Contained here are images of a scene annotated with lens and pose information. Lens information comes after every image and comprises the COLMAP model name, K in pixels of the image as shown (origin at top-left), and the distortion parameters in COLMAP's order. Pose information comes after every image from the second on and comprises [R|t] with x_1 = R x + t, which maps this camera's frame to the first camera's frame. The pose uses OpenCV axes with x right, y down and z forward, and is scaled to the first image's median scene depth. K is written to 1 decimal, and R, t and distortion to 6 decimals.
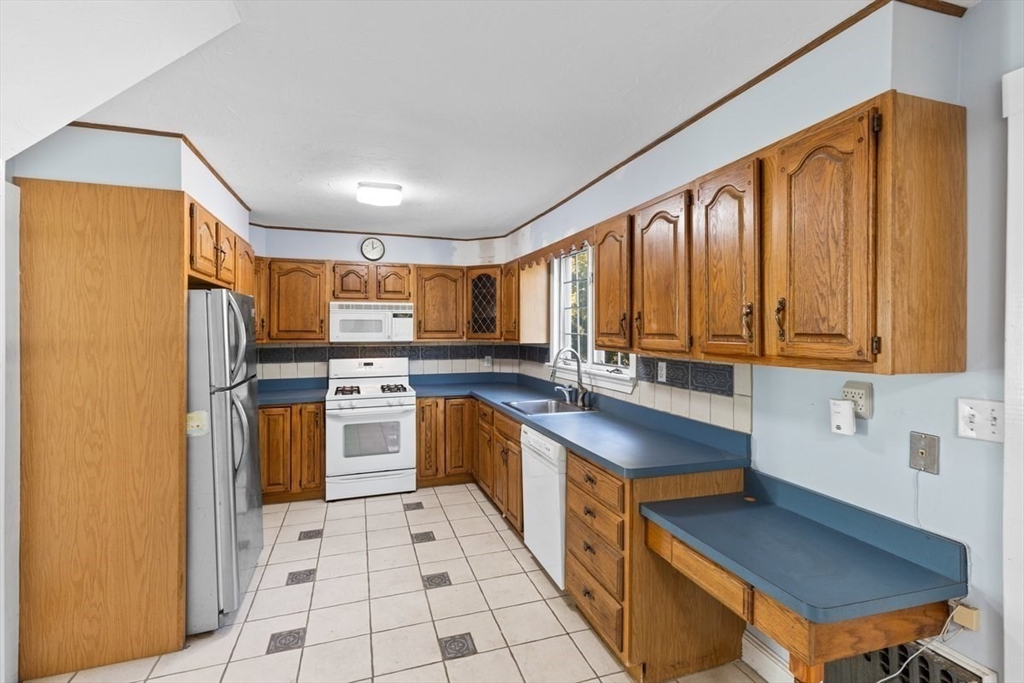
lens RADIAL K [[470.4, 0, 512.3], [0, 470.4, 334.7], [0, 0, 1]] dist [0.000057, -0.000098]
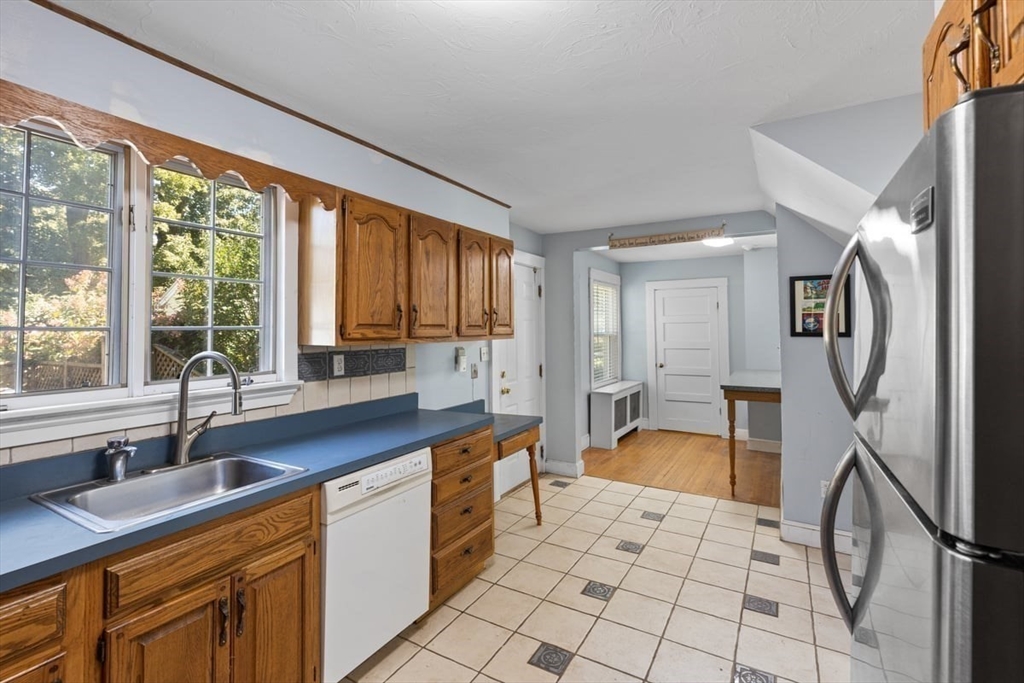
lens RADIAL K [[470.4, 0, 510.0], [0, 470.4, 323.2], [0, 0, 1]] dist [0.000057, -0.000098]
pose [[-0.665934, 0.007964, 0.745968, -0.659388], [0.006607, 0.999967, -0.004778, 0.001086], [-0.745982, 0.001747, -0.665964, 1.451503]]
